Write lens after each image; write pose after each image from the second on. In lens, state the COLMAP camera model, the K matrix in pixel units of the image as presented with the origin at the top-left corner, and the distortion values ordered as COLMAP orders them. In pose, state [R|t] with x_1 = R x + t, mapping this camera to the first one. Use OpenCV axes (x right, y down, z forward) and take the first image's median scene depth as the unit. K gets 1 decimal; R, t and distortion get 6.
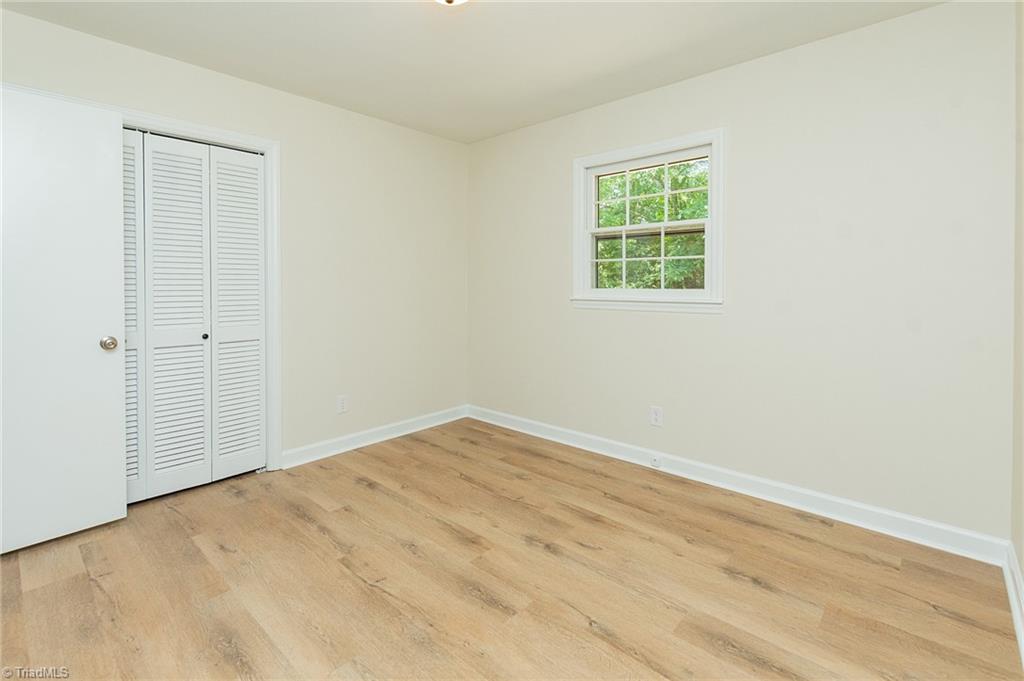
lens RADIAL K [[469.0, 0, 512.4], [0, 469.0, 306.0], [0, 0, 1]] dist [0.000593, 0.000275]
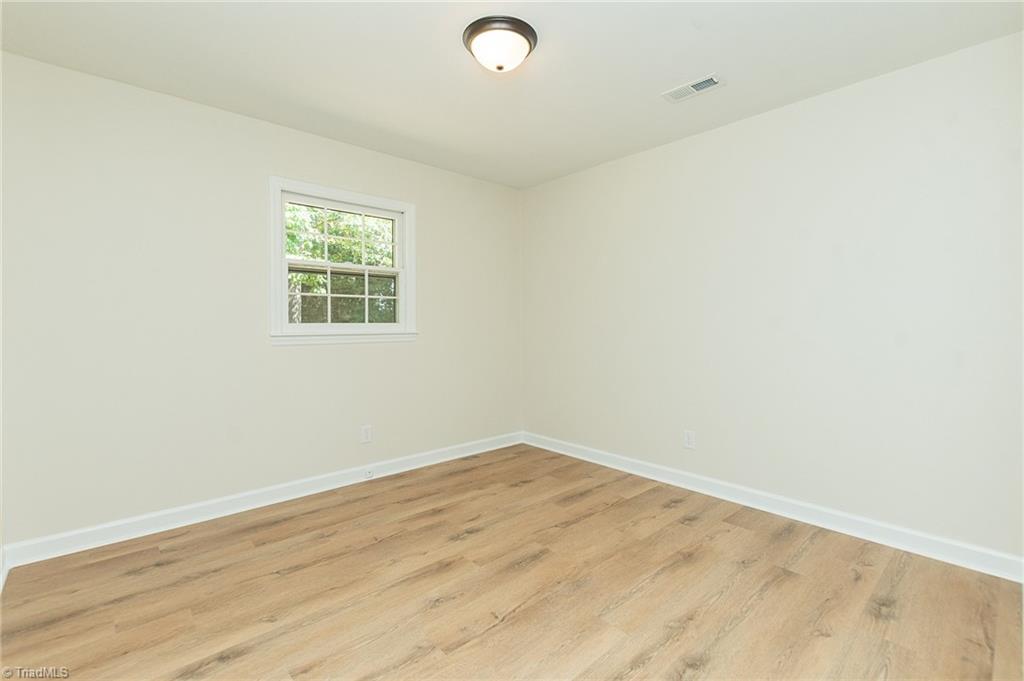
lens RADIAL K [[454.9, 0, 513.3], [0, 454.9, 324.4], [0, 0, 1]] dist [0.000935, 0.000135]
pose [[0.099957, -0.005707, 0.994975, -0.847689], [0.049656, 0.998766, 0.000741, -0.016579], [-0.993752, 0.049332, 0.100118, 0.579491]]
